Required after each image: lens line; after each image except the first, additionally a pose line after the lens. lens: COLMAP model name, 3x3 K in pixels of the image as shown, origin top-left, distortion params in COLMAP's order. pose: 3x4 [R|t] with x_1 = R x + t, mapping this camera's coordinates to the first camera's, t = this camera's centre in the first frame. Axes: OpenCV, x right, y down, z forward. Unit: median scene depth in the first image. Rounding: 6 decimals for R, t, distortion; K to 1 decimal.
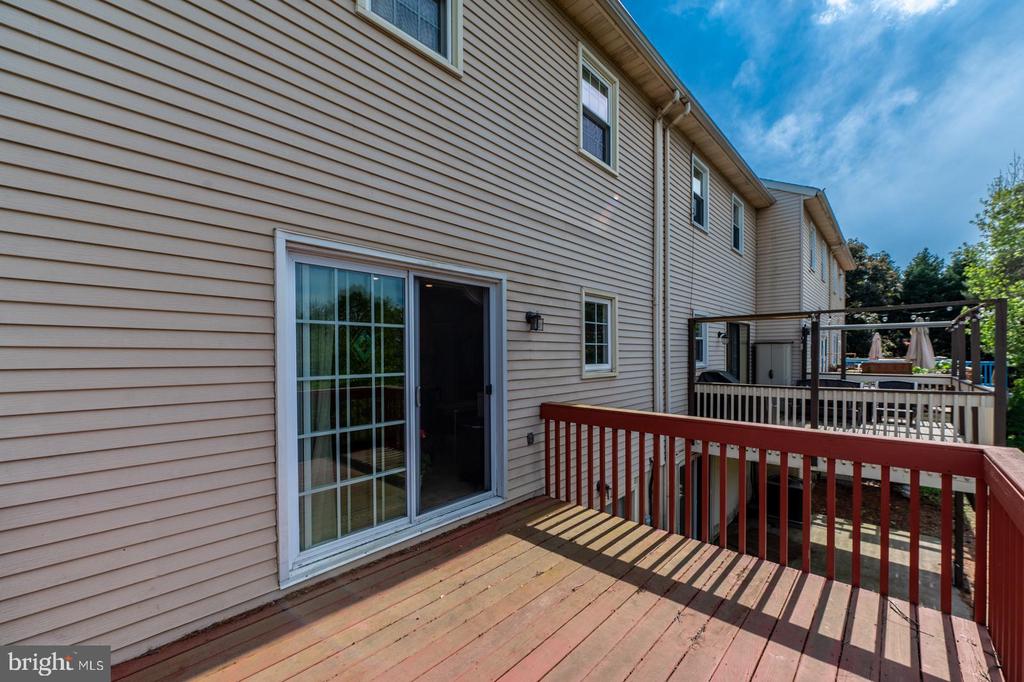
lens RADIAL K [[410.3, 0, 516.8], [0, 410.3, 357.1], [0, 0, 1]] dist [0.000233, 0.000225]
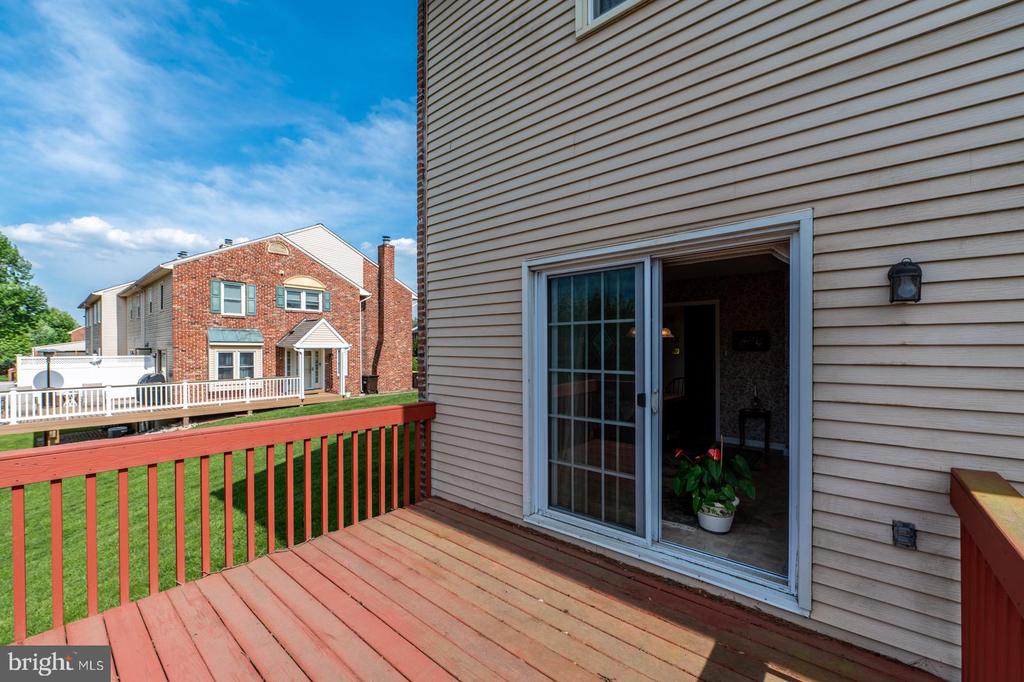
lens RADIAL K [[409.0, 0, 519.8], [0, 409.0, 350.6], [0, 0, 1]] dist [-0.000863, -0.000142]
pose [[0.052227, 0.009597, -0.998589, 0.584041], [-0.007932, 0.999926, 0.009195, -0.013873], [0.998604, 0.007441, 0.052299, 0.669105]]
